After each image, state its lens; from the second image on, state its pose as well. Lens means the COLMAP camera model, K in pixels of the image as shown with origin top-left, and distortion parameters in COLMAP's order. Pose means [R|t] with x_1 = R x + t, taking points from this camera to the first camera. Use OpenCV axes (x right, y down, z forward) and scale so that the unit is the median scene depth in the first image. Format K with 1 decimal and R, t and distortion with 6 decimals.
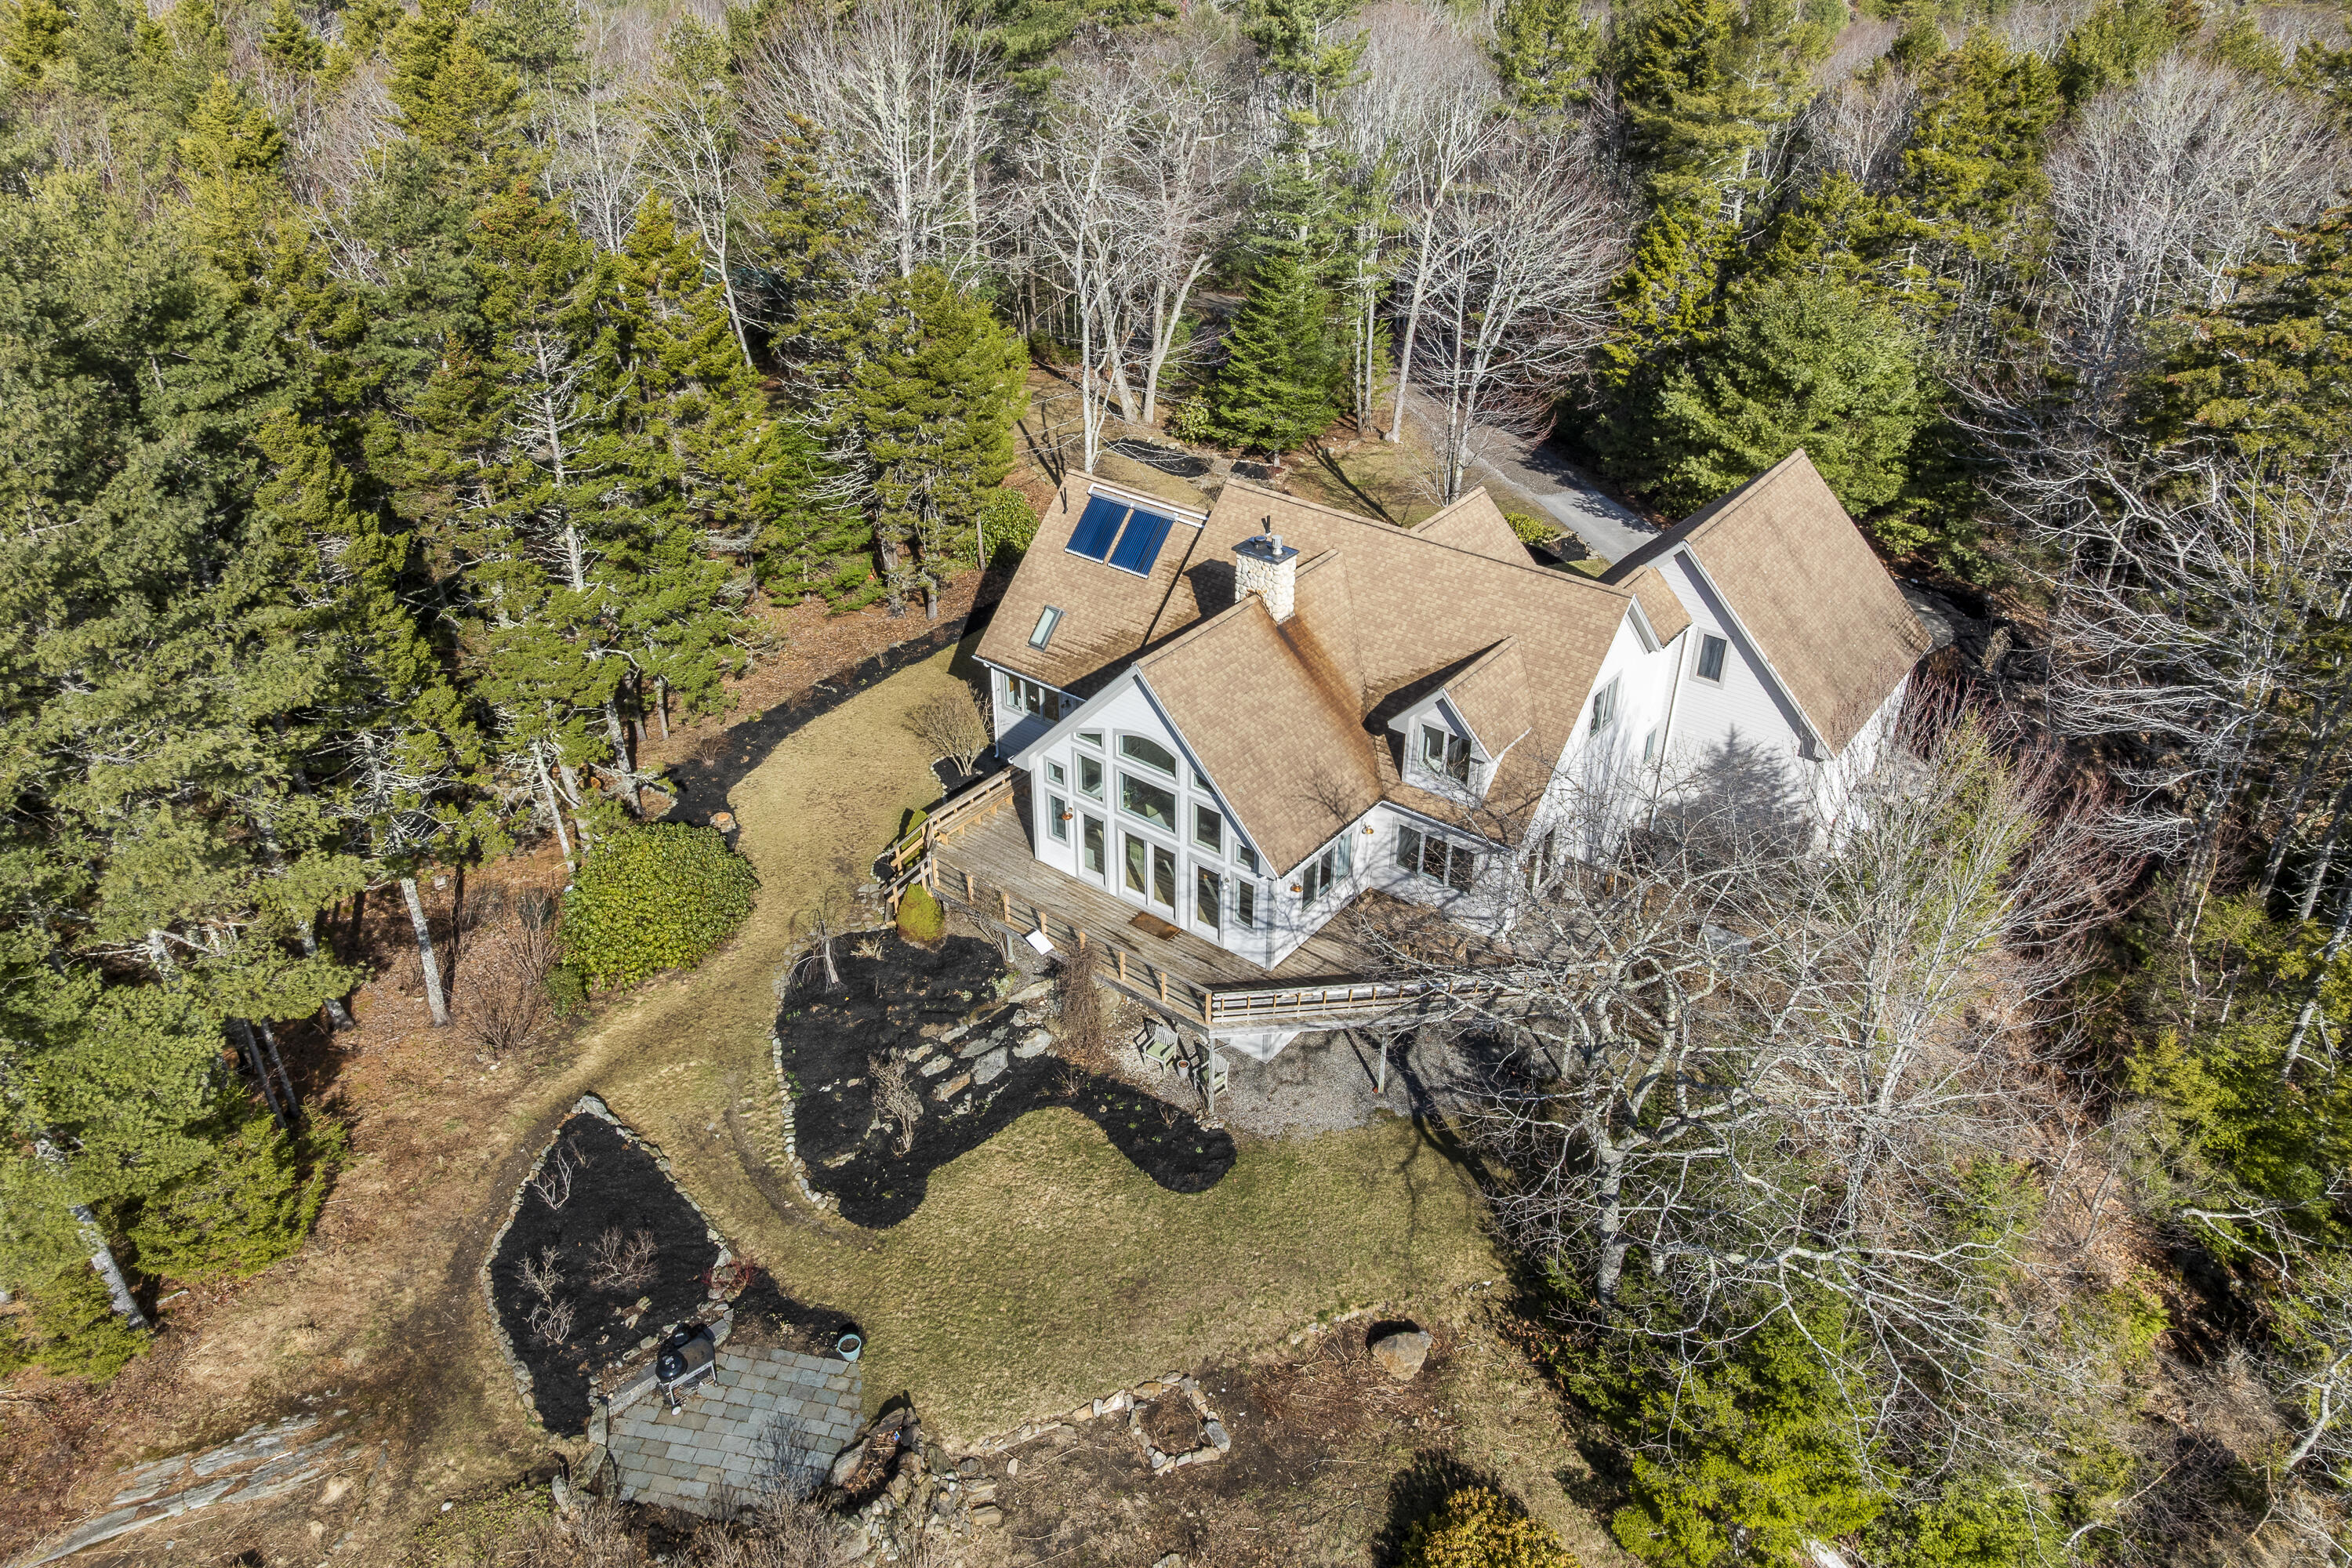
lens RADIAL K [[1621.8, 0, 1174.0], [0, 1621.8, 739.1], [0, 0, 1]] dist [-0.006849, -0.004399]
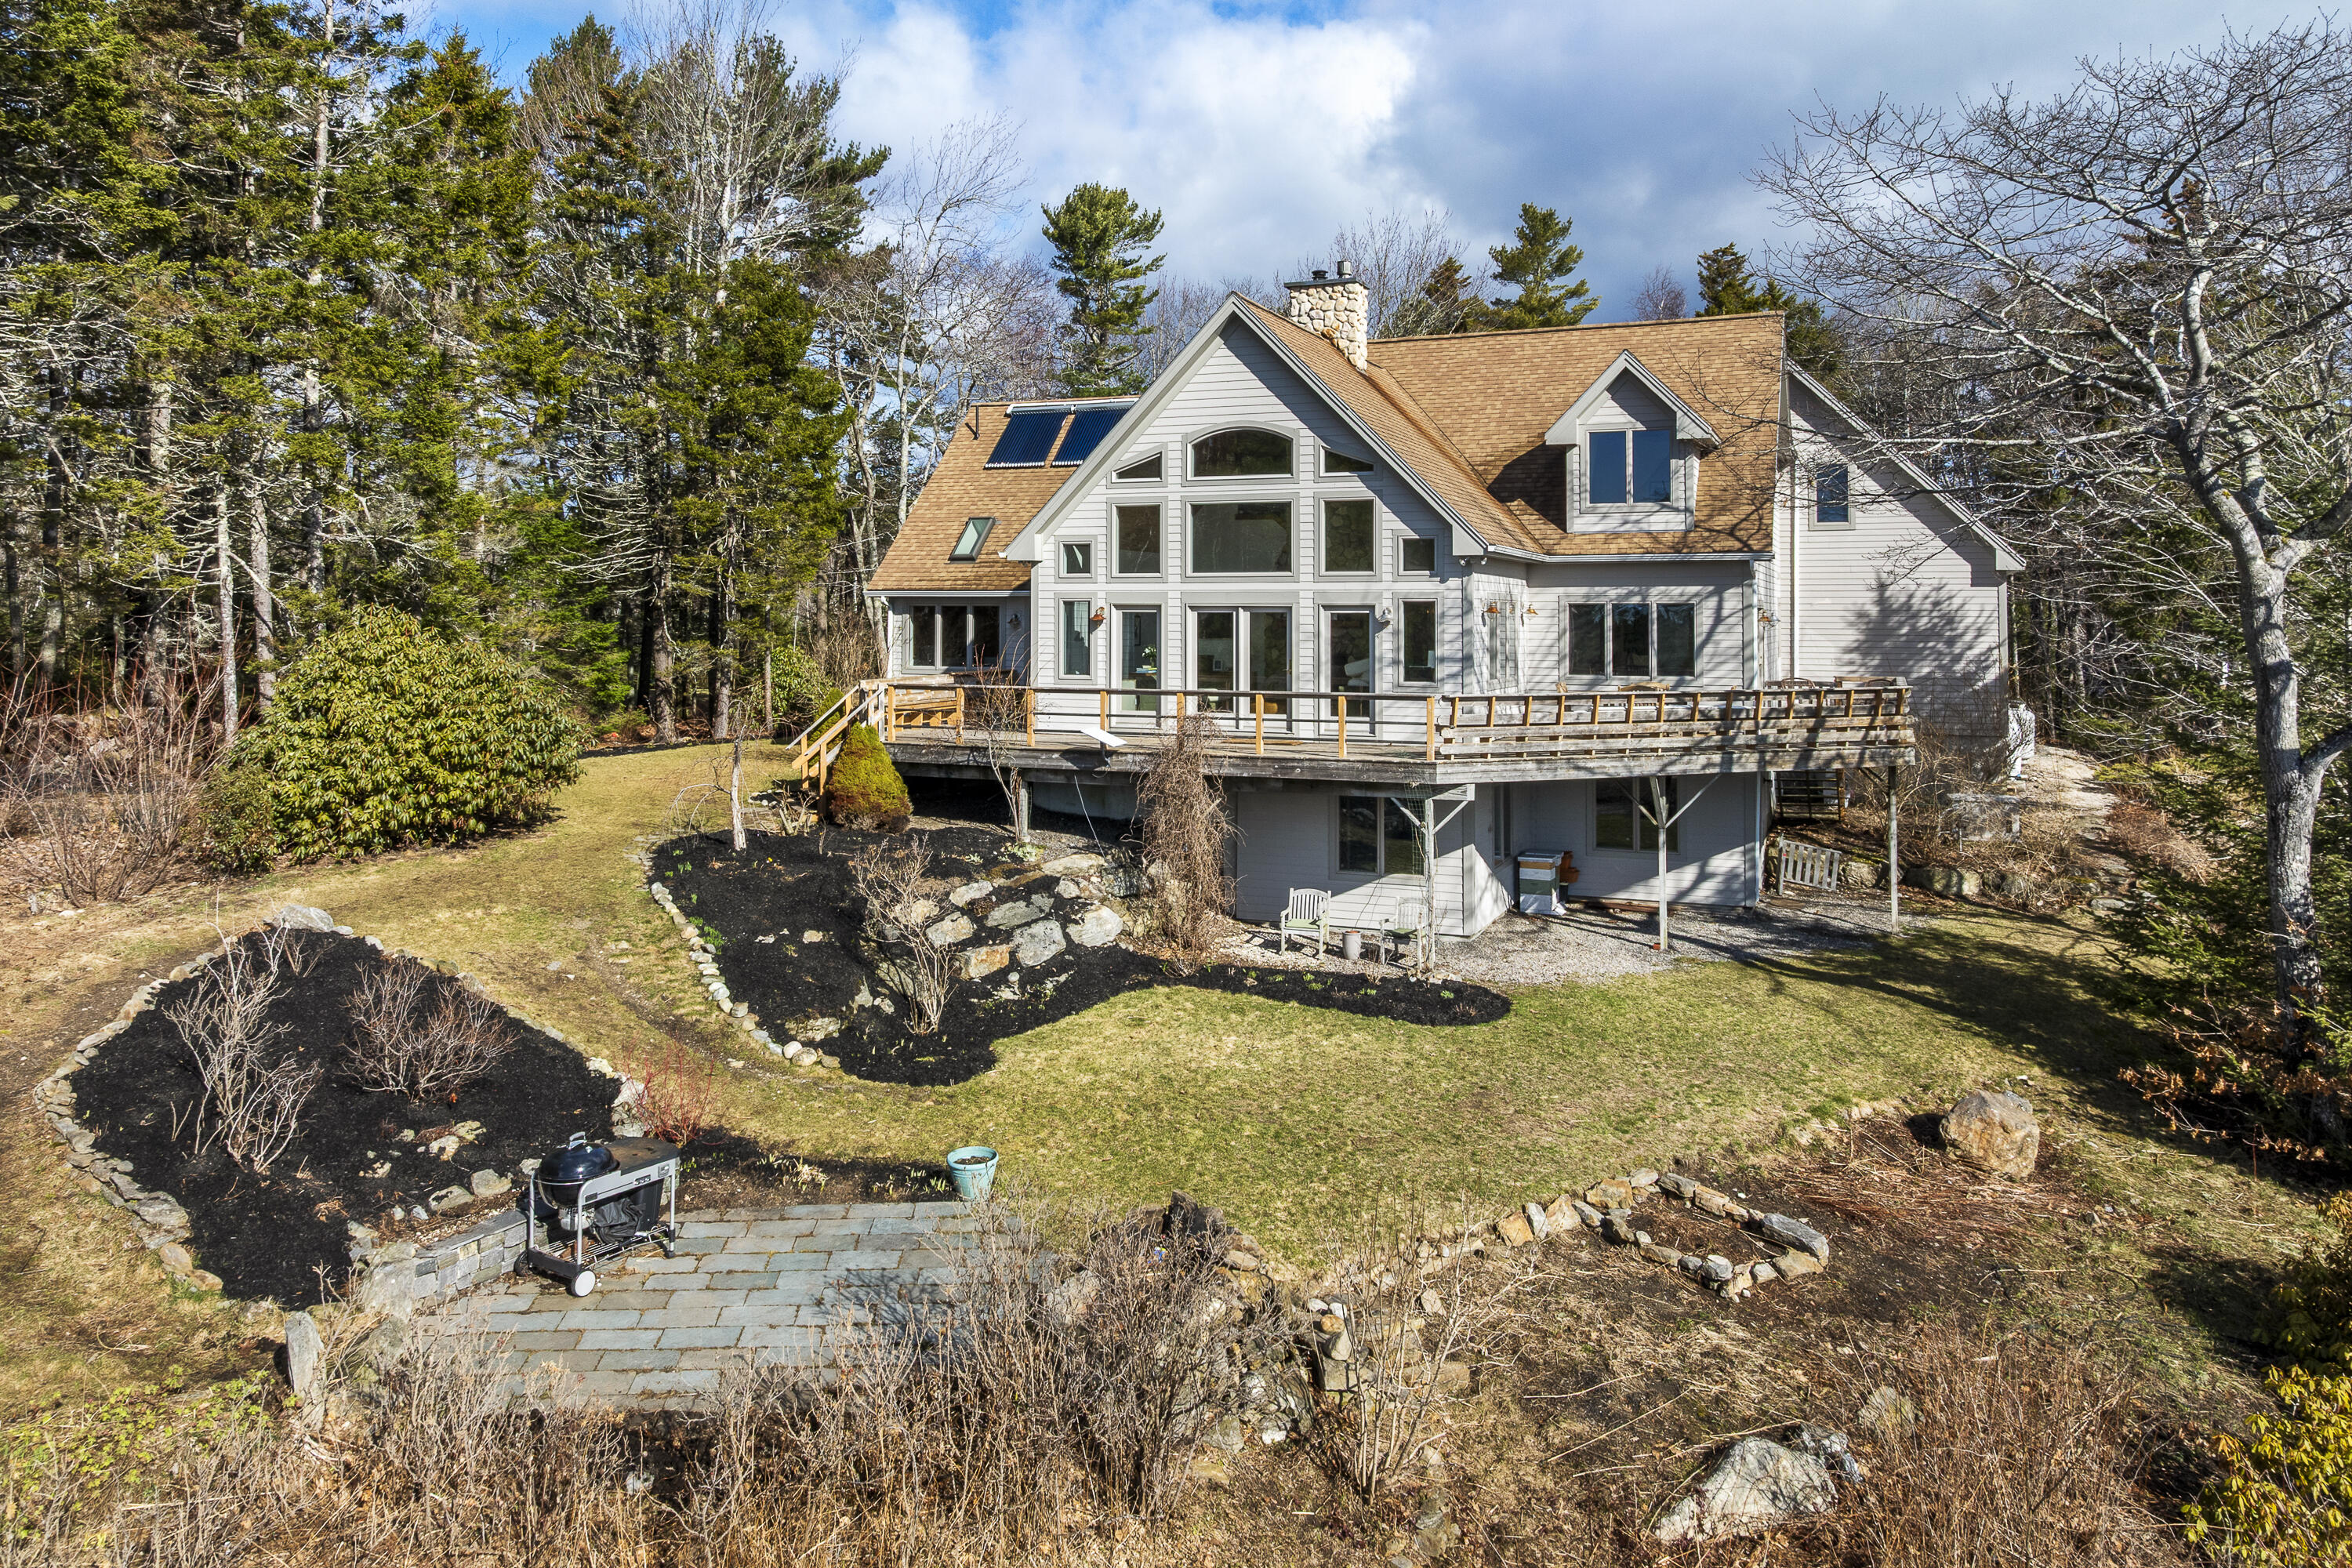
lens RADIAL K [[1687.9, 0, 1178.2], [0, 1687.9, 550.2], [0, 0, 1]] dist [-0.002612, -0.001646]
pose [[0.964539, 0.010641, 0.263724, -0.220072], [0.131687, 0.846537, -0.515785, 0.390345], [-0.228740, 0.532224, 0.815117, 0.427947]]
